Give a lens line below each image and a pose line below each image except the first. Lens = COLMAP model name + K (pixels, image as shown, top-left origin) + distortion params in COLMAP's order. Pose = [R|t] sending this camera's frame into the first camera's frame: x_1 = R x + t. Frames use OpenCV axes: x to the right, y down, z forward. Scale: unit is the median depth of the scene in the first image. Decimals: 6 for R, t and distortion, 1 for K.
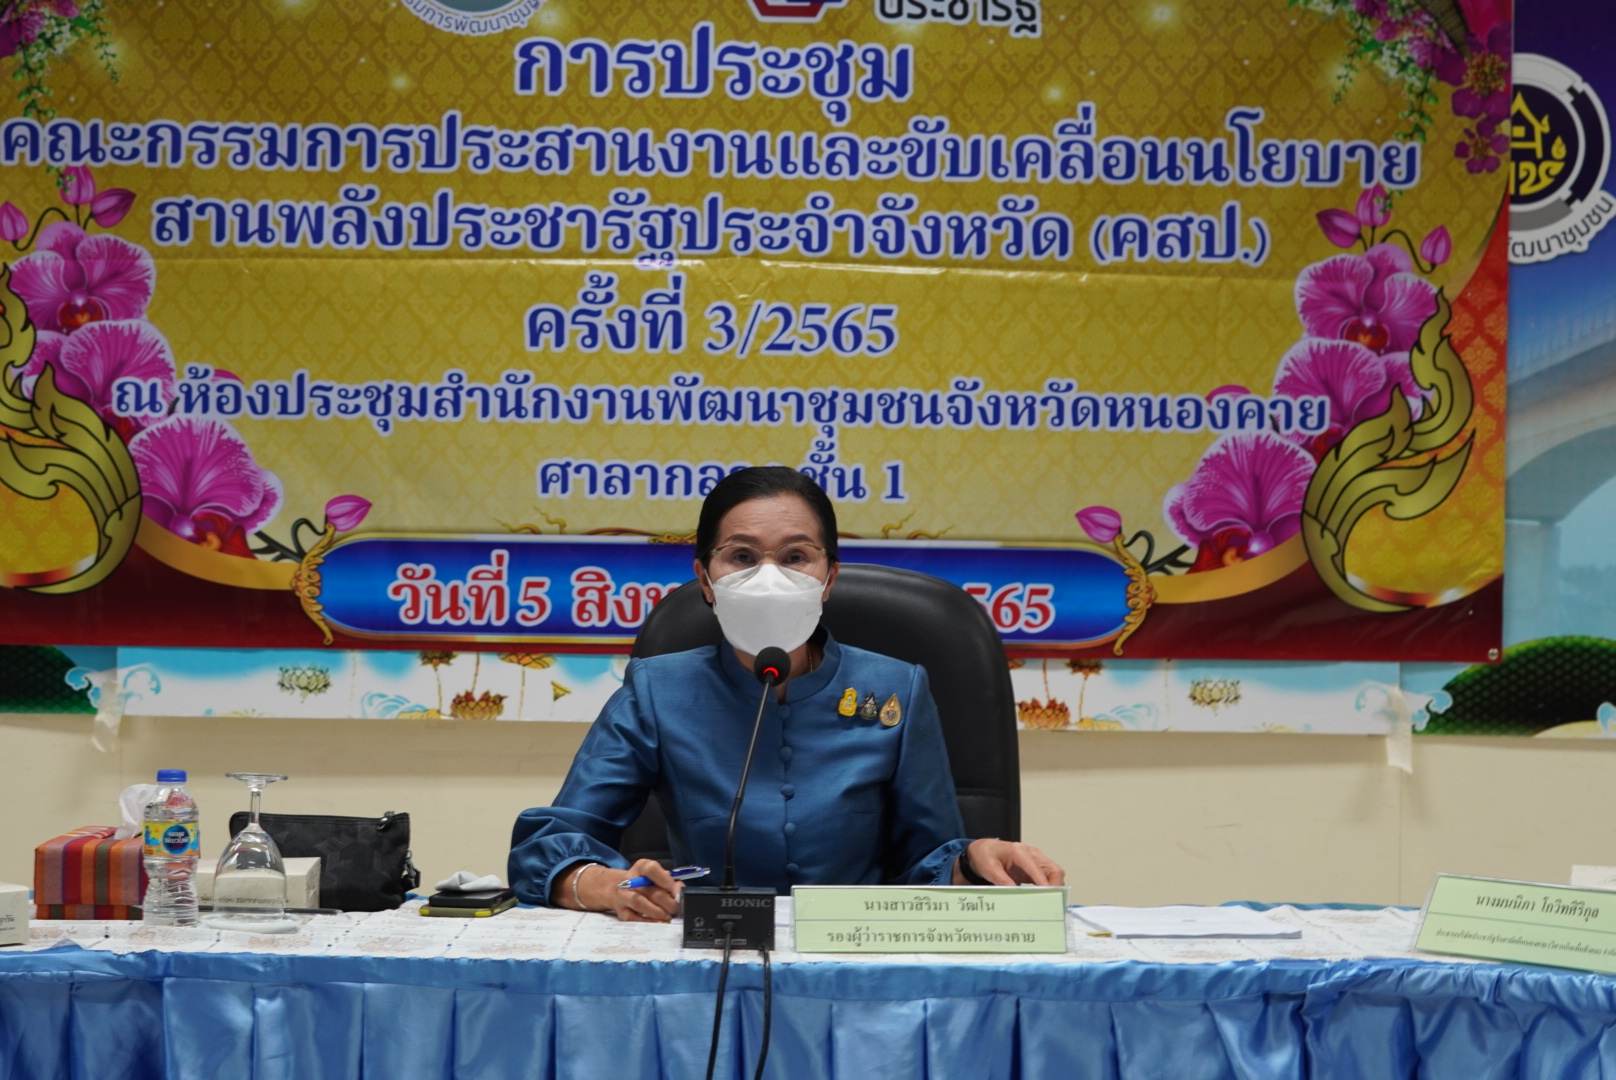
lens RADIAL K [[3693.3, 0, 808.0], [0, 3693.3, 540.0], [0, 0, 1]] dist [-0.019494, -0.008603]
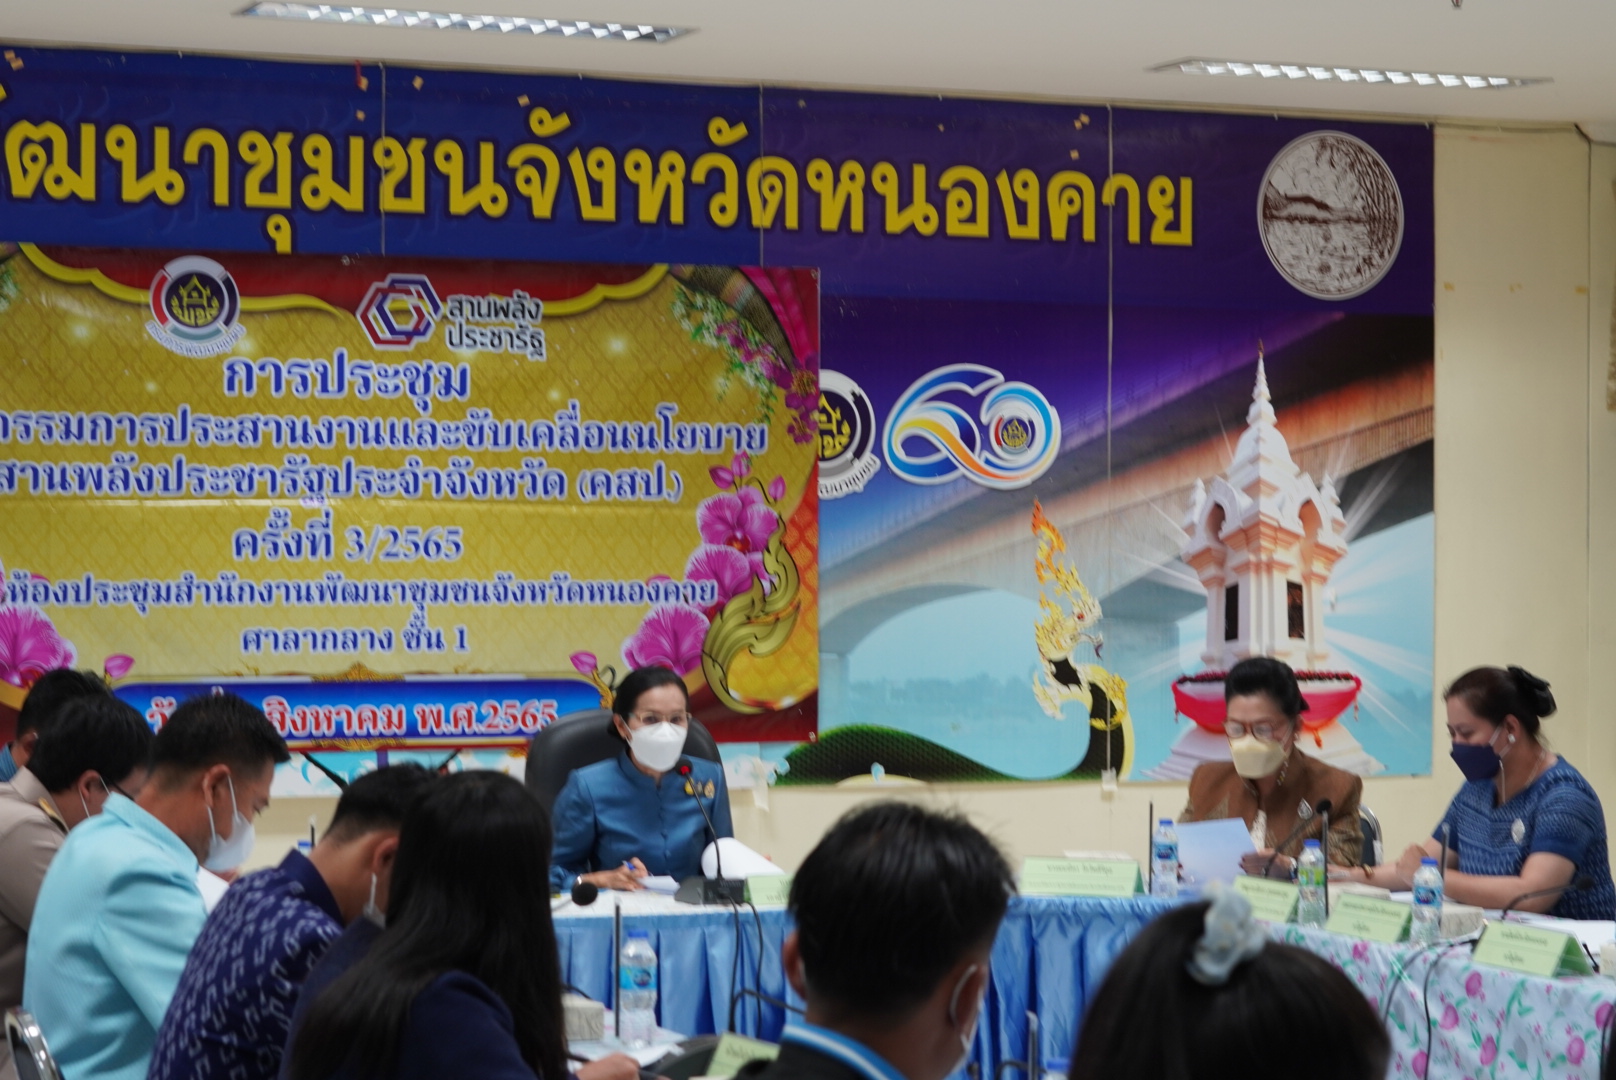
lens RADIAL K [[3664.0, 0, 808.0], [0, 3664.0, 540.0], [0, 0, 1]] dist [-0.013667, -0.057691]
pose [[0.936351, -0.009686, 0.350932, -0.390166], [0.013477, 0.999874, -0.008361, -0.043135], [-0.350807, 0.012558, 0.936364, -0.529927]]
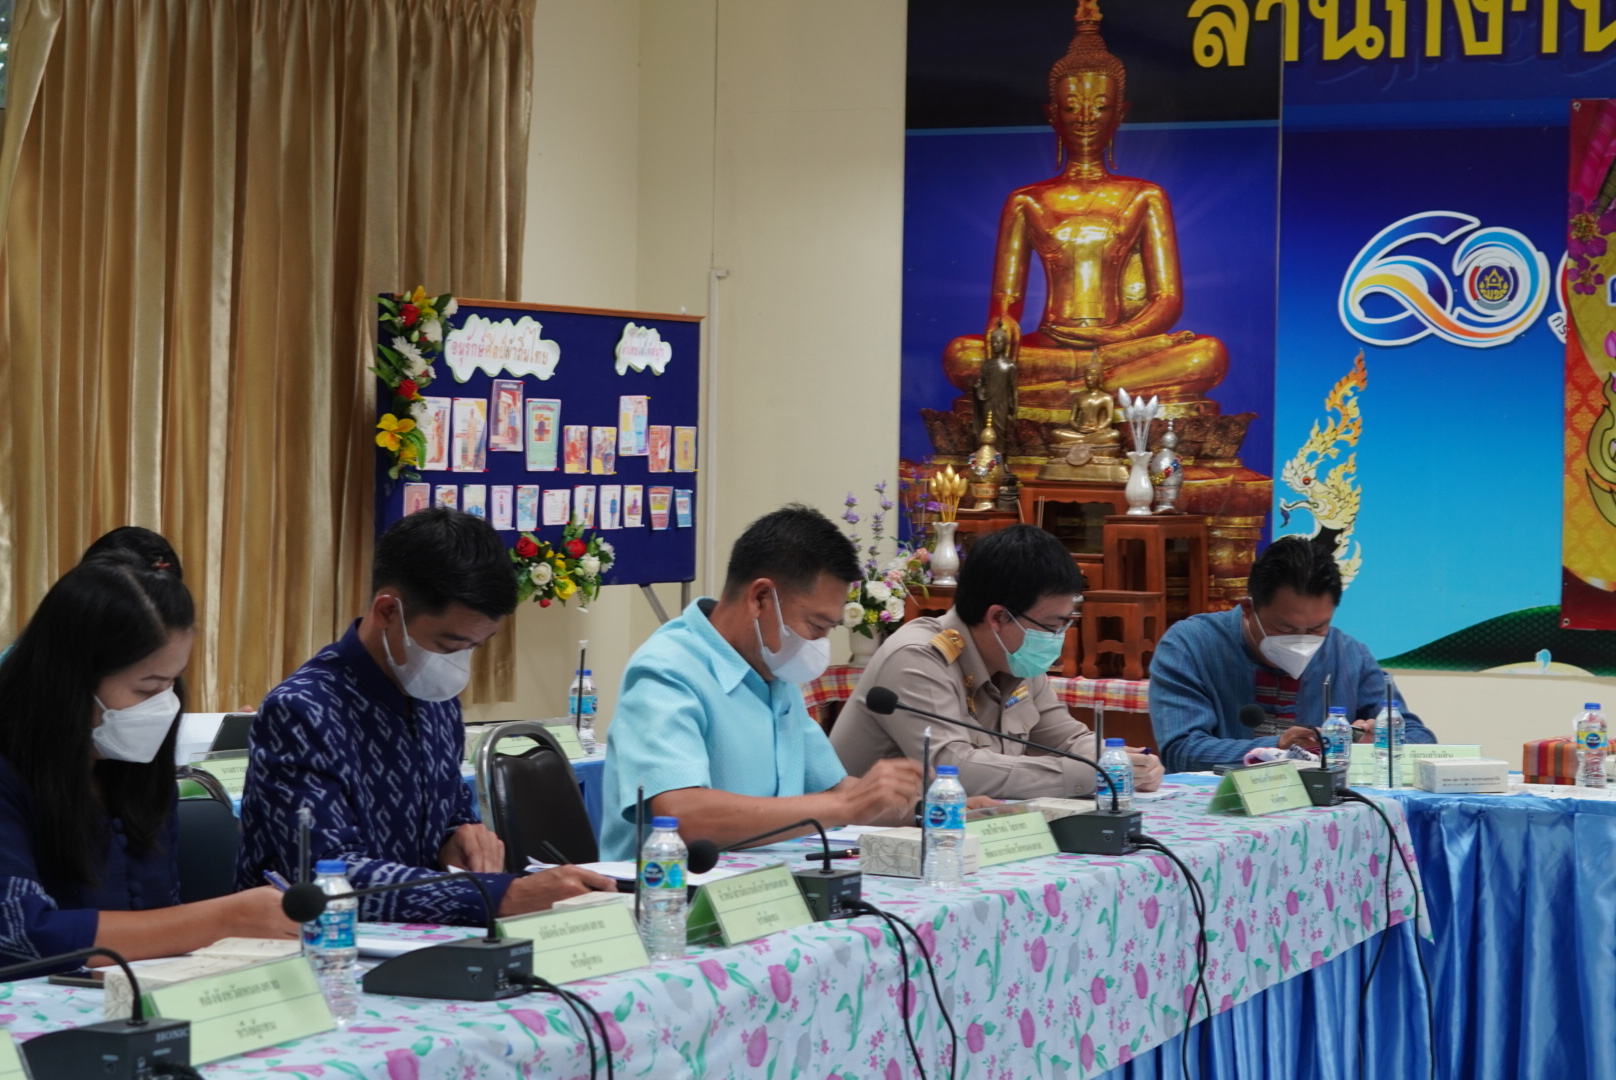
lens RADIAL K [[3669.3, 0, 808.0], [0, 3669.3, 540.0], [0, 0, 1]] dist [-0.016592, -0.042756]
pose [[0.879188, 0.010996, -0.476349, 0.199935], [-0.008169, 0.999935, 0.008005, -0.016906], [0.476406, -0.003147, 0.879220, -0.444613]]
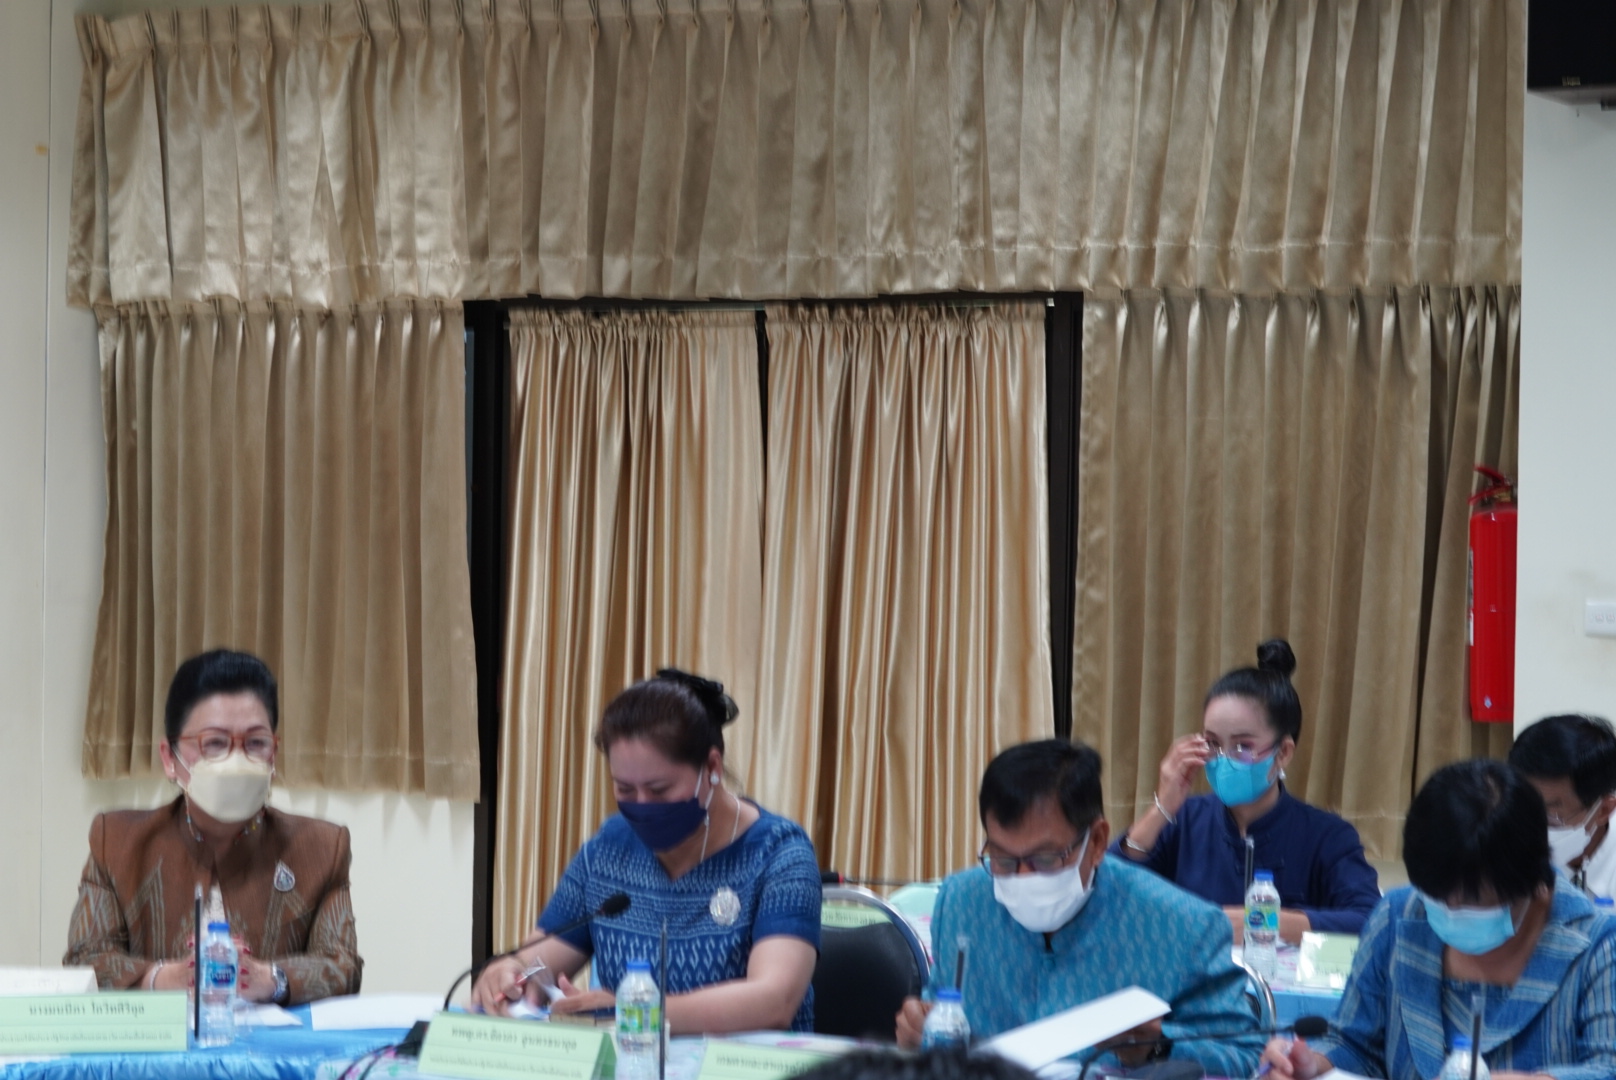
lens RADIAL K [[3650.6, 0, 808.0], [0, 3650.6, 540.0], [0, 0, 1]] dist [-0.003540, -0.264979]
pose [[0.512936, -0.018957, 0.858217, -0.452267], [0.000124, 0.999758, 0.022010, -0.057005], [-0.858427, -0.011184, 0.512814, 0.049358]]
